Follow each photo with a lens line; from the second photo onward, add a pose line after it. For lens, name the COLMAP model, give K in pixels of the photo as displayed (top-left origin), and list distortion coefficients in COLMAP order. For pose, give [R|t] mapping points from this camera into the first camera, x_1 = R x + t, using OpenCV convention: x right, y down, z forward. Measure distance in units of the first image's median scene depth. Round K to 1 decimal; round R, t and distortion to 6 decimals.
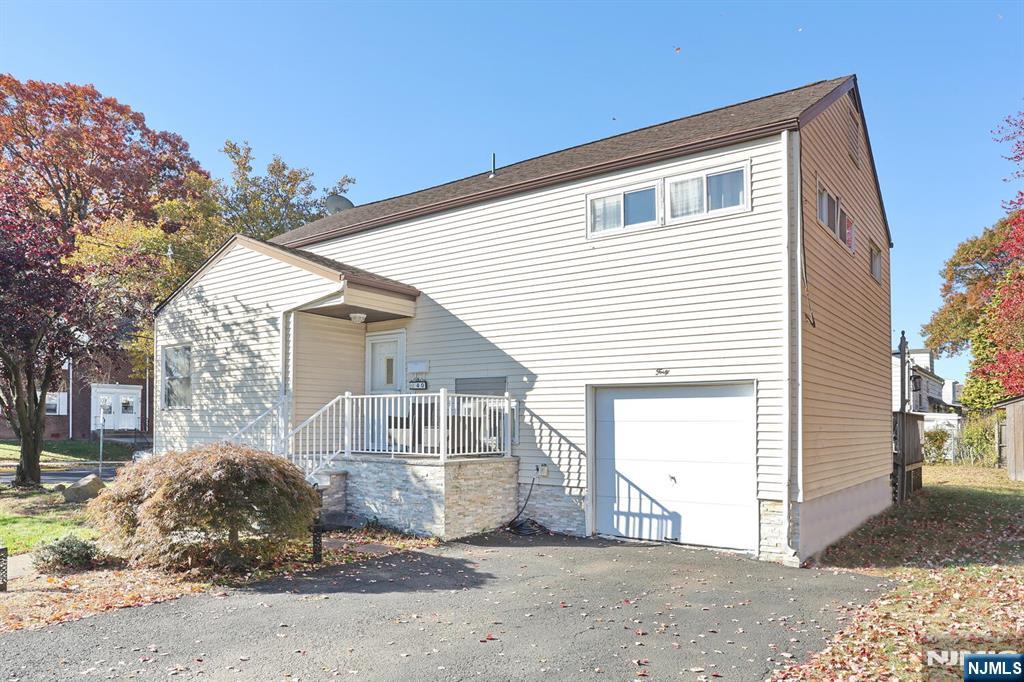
lens RADIAL K [[664.9, 0, 512.7], [0, 664.9, 414.9], [0, 0, 1]] dist [-0.002870, 0.004077]
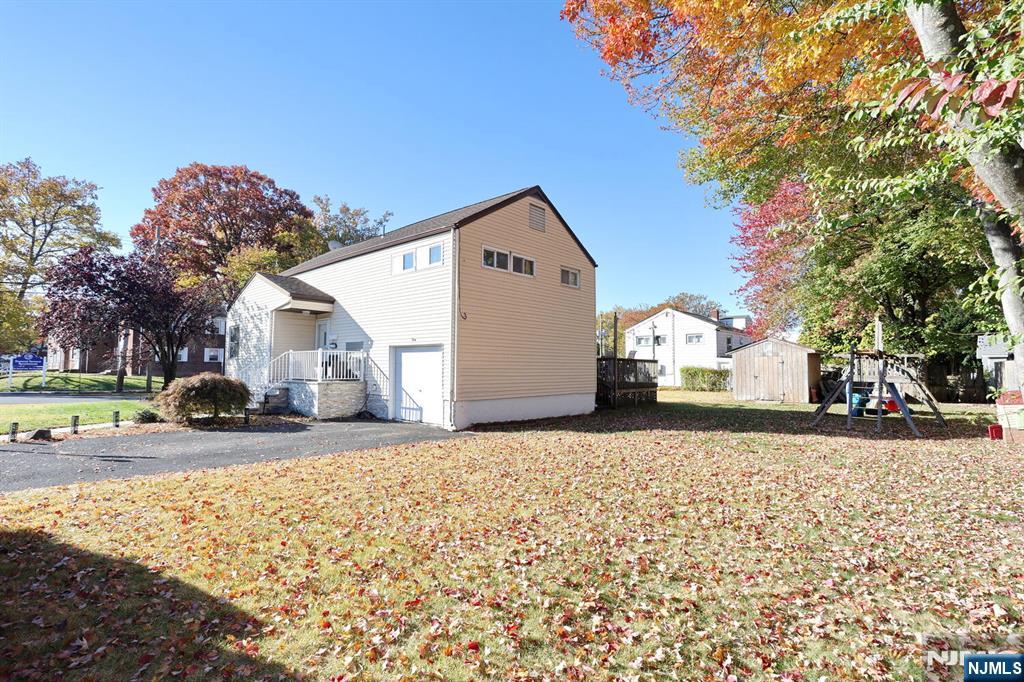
lens RADIAL K [[494.6, 0, 507.3], [0, 494.6, 339.4], [0, 0, 1]] dist [-0.029436, 0.000580]
pose [[0.992171, -0.008668, -0.124589, 0.627245], [0.003386, 0.999089, -0.042541, 0.001646], [0.124844, 0.041786, 0.991296, -0.451064]]
